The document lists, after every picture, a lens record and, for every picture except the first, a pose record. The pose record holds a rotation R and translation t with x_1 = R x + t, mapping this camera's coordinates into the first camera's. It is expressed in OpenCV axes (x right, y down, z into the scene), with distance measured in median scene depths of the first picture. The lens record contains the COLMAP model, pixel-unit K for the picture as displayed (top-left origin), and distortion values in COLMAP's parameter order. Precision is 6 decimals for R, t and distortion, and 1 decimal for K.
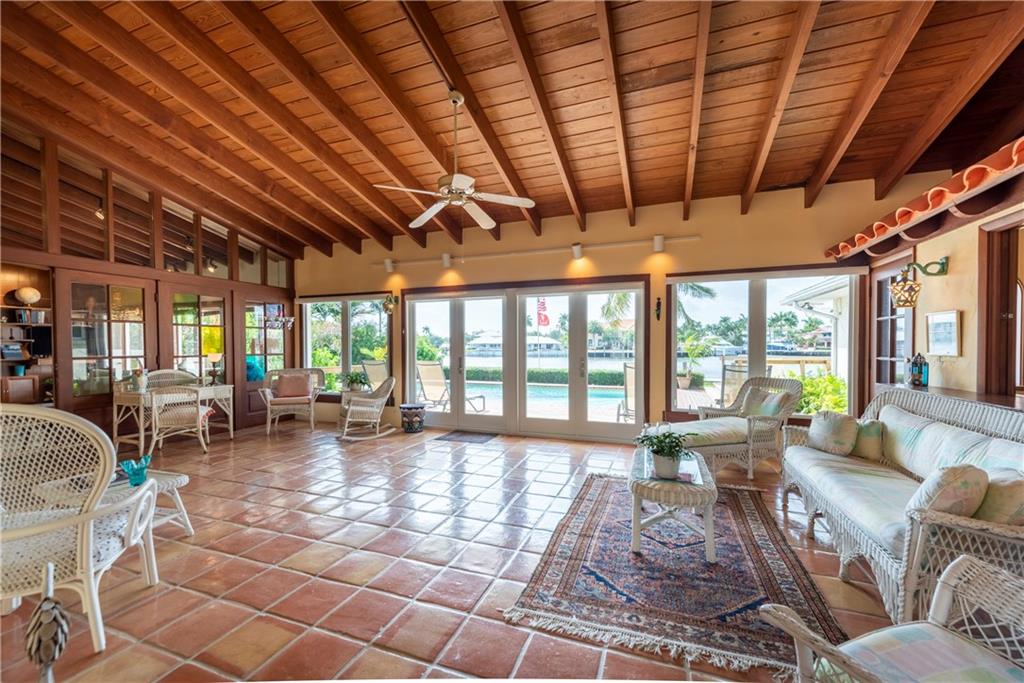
lens RADIAL K [[422.4, 0, 490.9], [0, 422.4, 346.6], [0, 0, 1]] dist [0.007055, -0.000025]
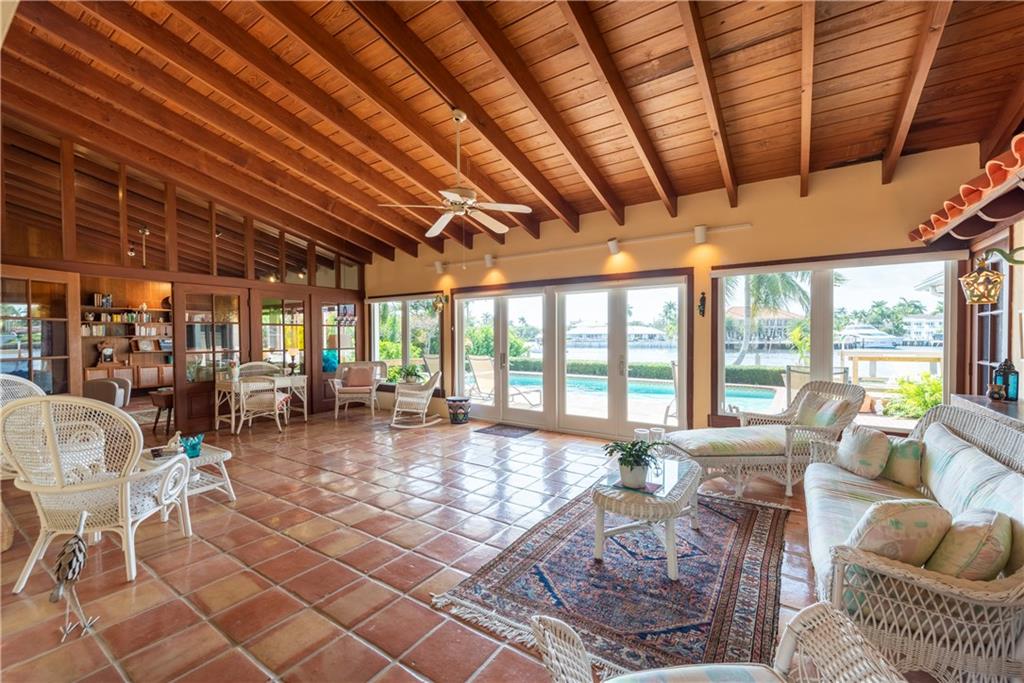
lens RADIAL K [[417.8, 0, 483.5], [0, 417.8, 337.3], [0, 0, 1]] dist [0.007358, -0.000331]
pose [[0.972008, 0.000595, -0.234946, 0.168526], [-0.000477, 1.000000, 0.000558, -0.019865], [0.234946, -0.000430, 0.972008, -0.011393]]
